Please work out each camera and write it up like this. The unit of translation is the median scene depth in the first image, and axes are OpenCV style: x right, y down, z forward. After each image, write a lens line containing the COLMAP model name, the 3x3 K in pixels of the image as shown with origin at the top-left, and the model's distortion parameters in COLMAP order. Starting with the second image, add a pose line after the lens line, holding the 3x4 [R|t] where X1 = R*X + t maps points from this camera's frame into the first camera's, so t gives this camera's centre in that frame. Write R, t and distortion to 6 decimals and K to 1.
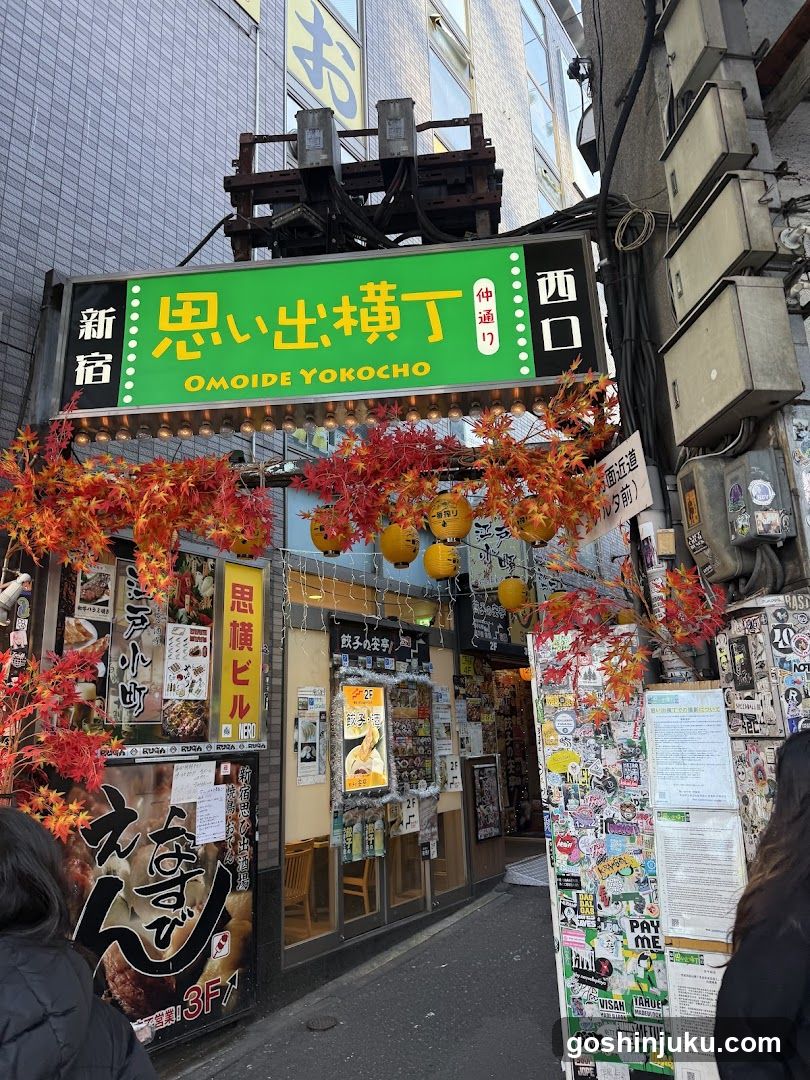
lens RADIAL K [[756.6, 0, 405.4], [0, 756.6, 540.0], [0, 0, 1]] dist [0.077193, -0.016729]
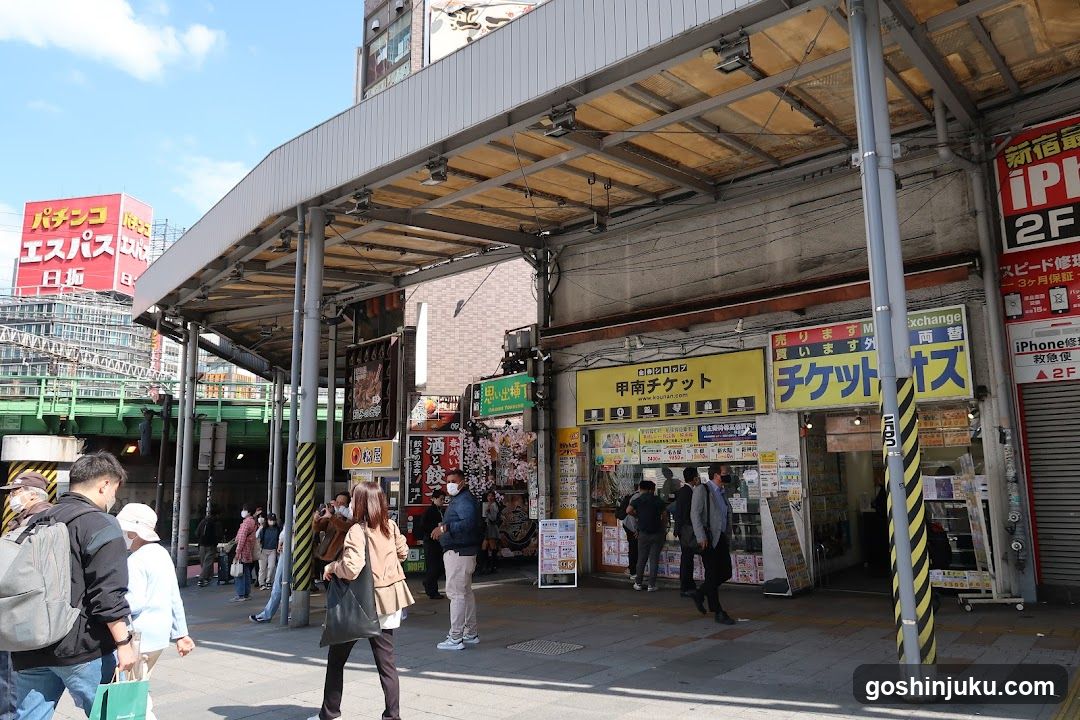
lens RADIAL K [[755.2, 0, 541.9], [0, 755.2, 362.4], [0, 0, 1]] dist [-0.026899, 0.013592]
pose [[0.687723, -0.079971, -0.721555, 3.001920], [0.164187, 0.985295, 0.047287, -0.616221], [0.707163, -0.150990, 0.690741, -1.685291]]
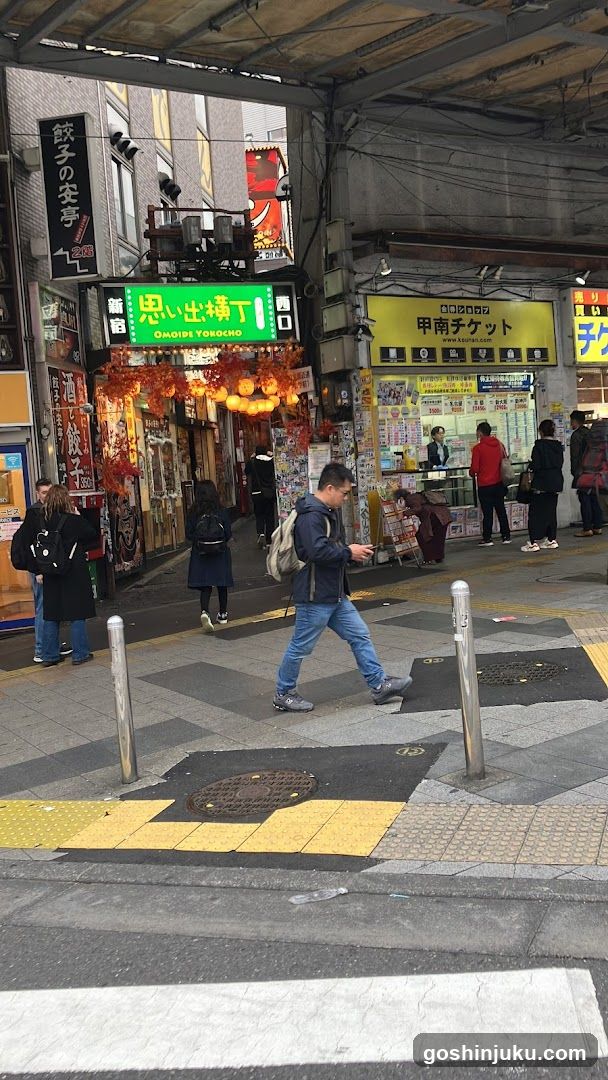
lens RADIAL K [[998.5, 0, 295.1], [0, 998.5, 540.0], [0, 0, 1]] dist [0.034280, 0.000000]
pose [[0.909306, -0.051404, 0.412940, -1.309414], [-0.071172, 0.958507, 0.276040, -0.510433], [-0.409996, -0.280395, 0.867918, -2.422114]]
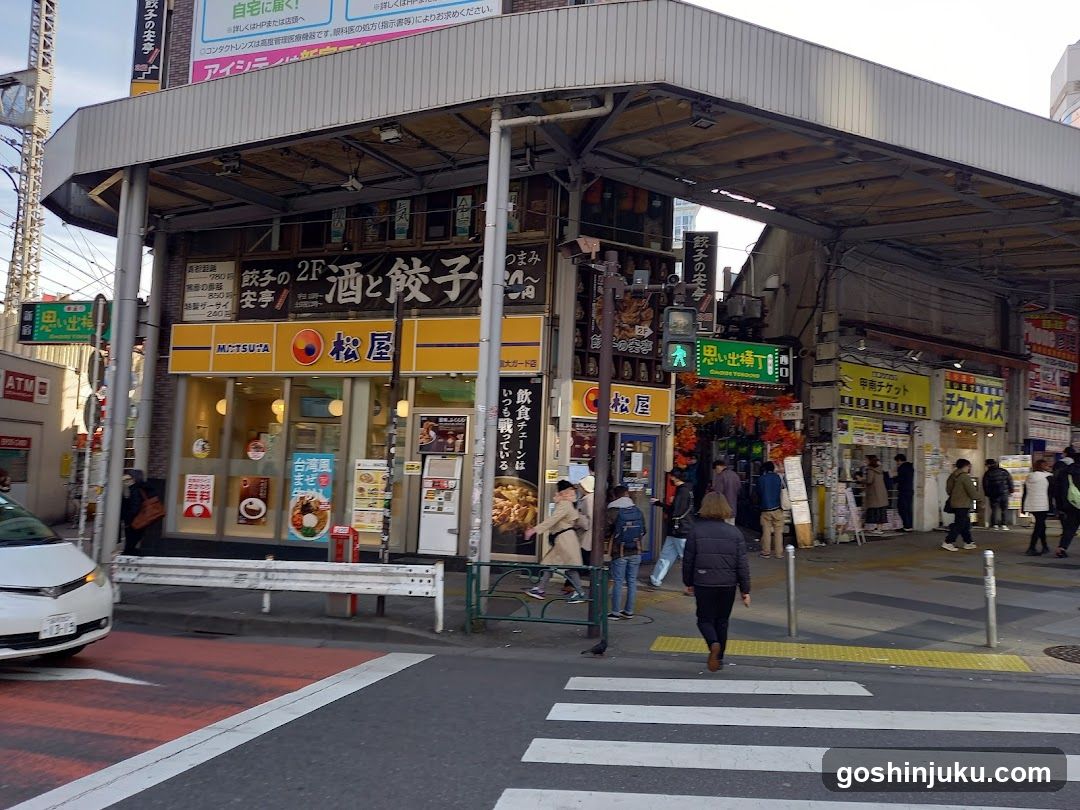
lens RADIAL K [[823.9, 0, 524.8], [0, 823.9, 424.0], [0, 0, 1]] dist [0.037329, -0.006880]
pose [[0.877837, 0.098115, 0.468803, -3.102068], [-0.188337, 0.970657, 0.149515, -0.395278], [-0.440377, -0.219543, 0.870557, -2.365839]]
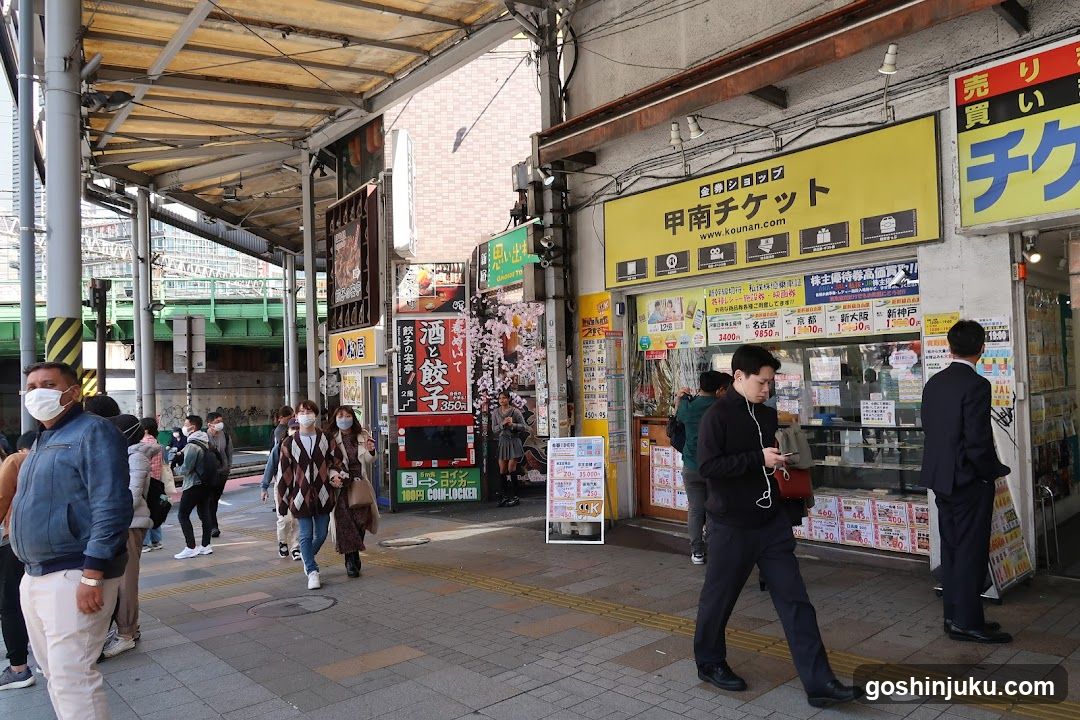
lens RADIAL K [[755.2, 0, 535.2], [0, 755.2, 362.0], [0, 0, 1]] dist [-0.026899, 0.013592]
pose [[0.565638, 0.001622, -0.824652, 2.243835], [0.212962, 0.965790, 0.147973, -0.293346], [0.796681, -0.259319, 0.545942, -0.593167]]
